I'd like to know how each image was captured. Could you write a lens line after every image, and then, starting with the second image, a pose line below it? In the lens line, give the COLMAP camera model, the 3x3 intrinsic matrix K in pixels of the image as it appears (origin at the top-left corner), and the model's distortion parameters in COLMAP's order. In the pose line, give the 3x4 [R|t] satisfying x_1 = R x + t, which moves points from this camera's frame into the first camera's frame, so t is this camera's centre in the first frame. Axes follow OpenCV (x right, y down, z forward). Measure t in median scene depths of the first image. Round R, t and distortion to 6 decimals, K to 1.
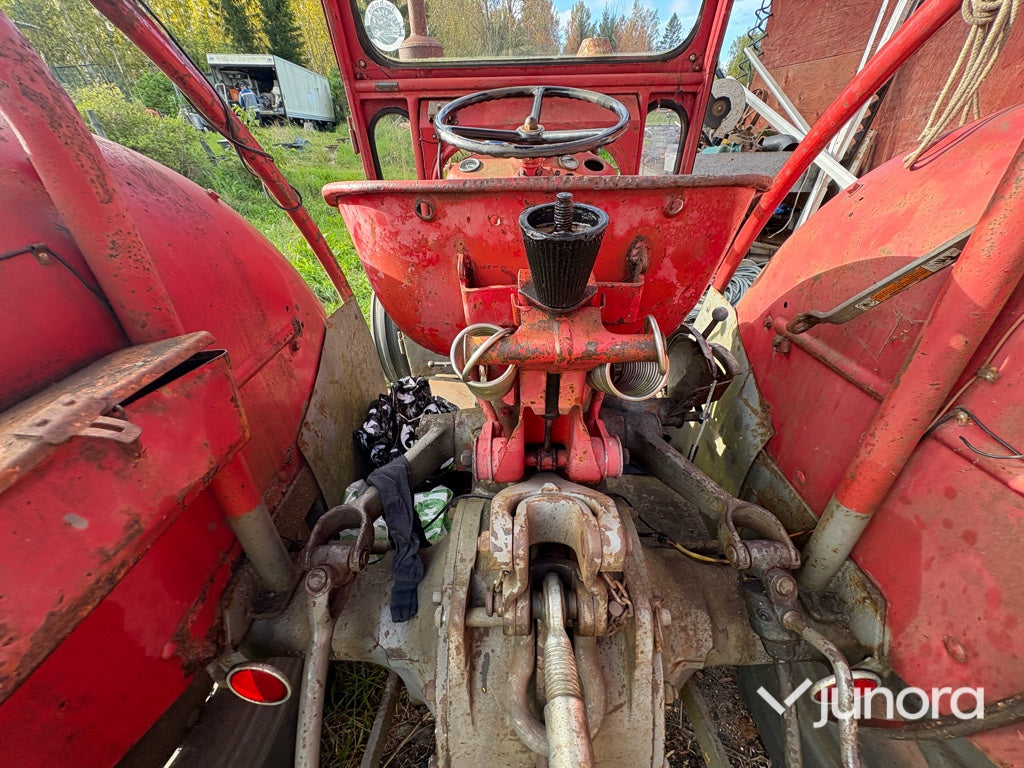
lens RADIAL K [[408.2, 0, 514.0], [0, 408.2, 382.9], [0, 0, 1]] dist [0.000106, -0.000136]
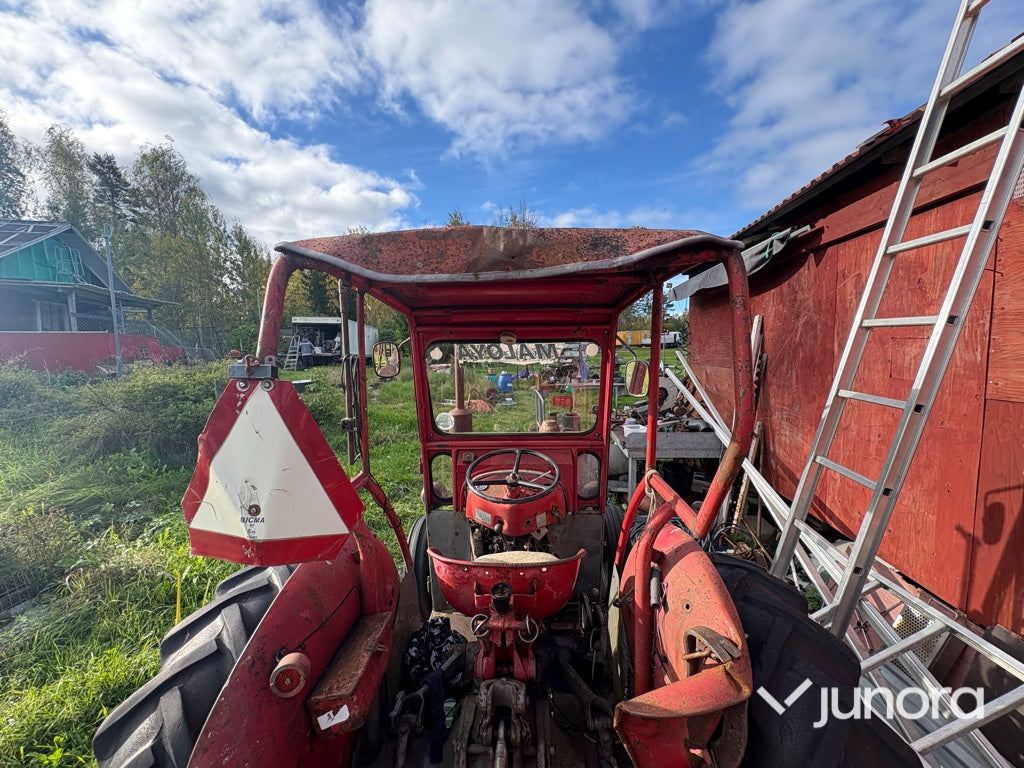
lens RADIAL K [[406.6, 0, 512.7], [0, 406.6, 383.8], [0, 0, 1]] dist [0.001302, -0.000392]
pose [[0.999568, 0.010081, -0.027591, 0.173030], [-0.021835, 0.883302, -0.468296, -0.172842], [0.019651, 0.468696, 0.883141, -1.894624]]
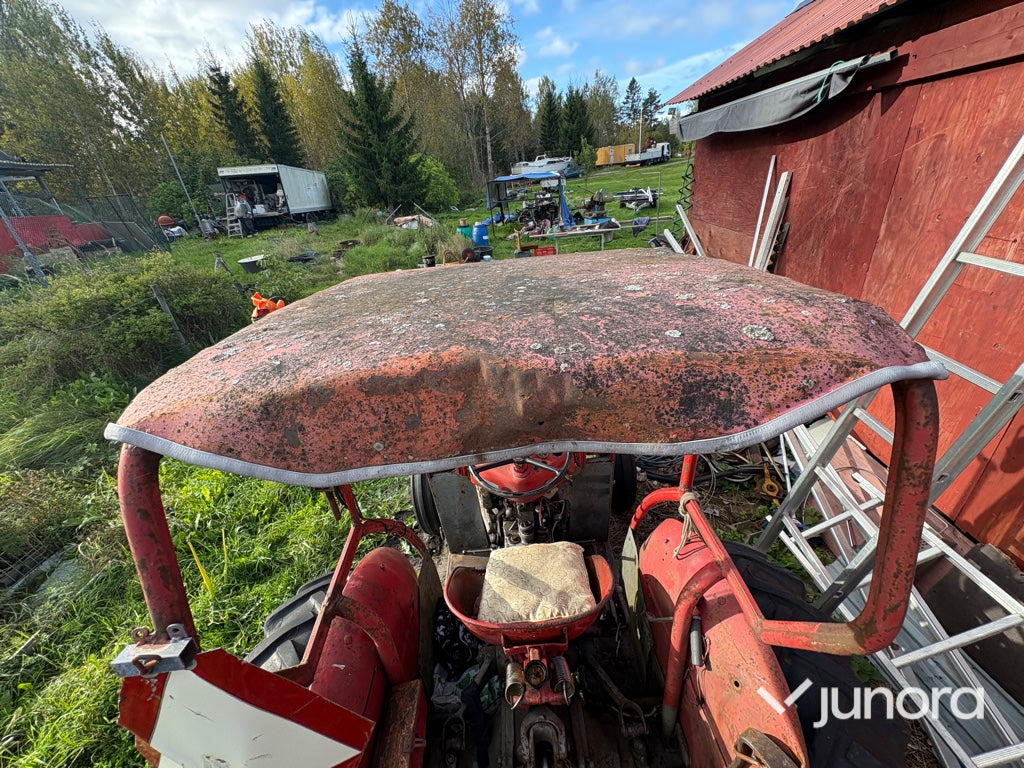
lens RADIAL K [[406.6, 0, 512.7], [0, 406.6, 383.8], [0, 0, 1]] dist [0.001302, -0.000392]
pose [[0.996693, -0.081188, 0.003433, 0.059708], [0.081129, 0.991777, -0.098982, -1.439608], [0.004632, 0.098933, 0.995083, -1.610379]]
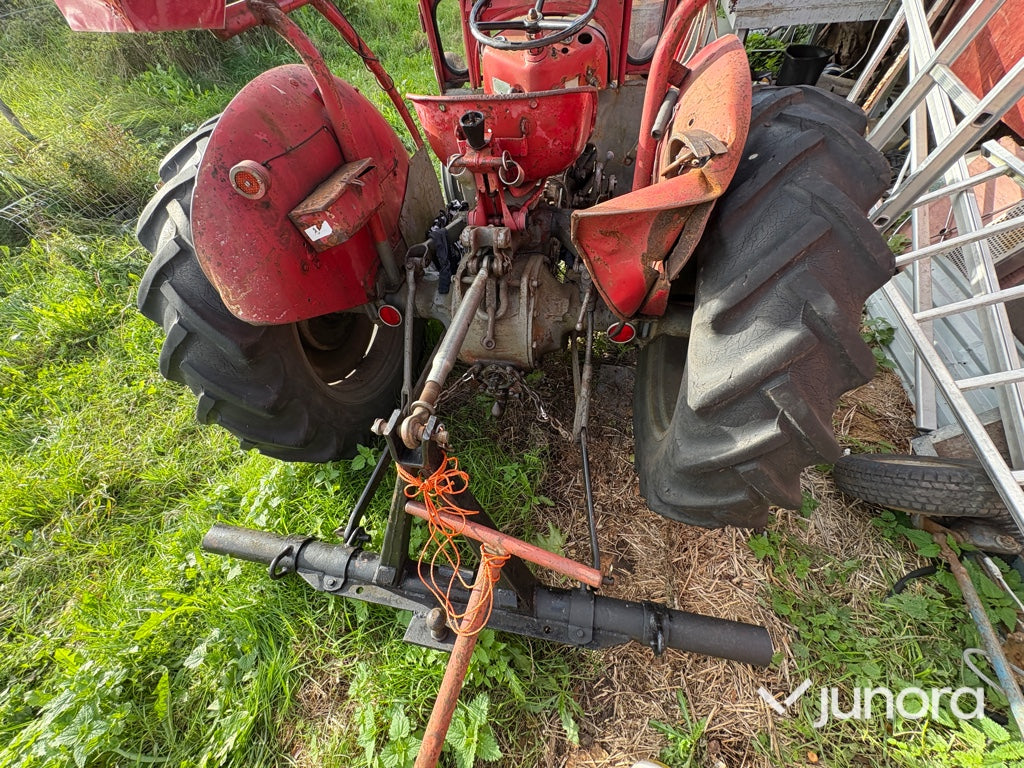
lens RADIAL K [[406.6, 0, 512.7], [0, 406.6, 383.8], [0, 0, 1]] dist [0.001302, -0.000392]
pose [[0.979680, 0.102242, -0.172550, 0.687507], [-0.043537, 0.948206, 0.314658, 0.341764], [0.195784, -0.300752, 0.933390, -1.523612]]
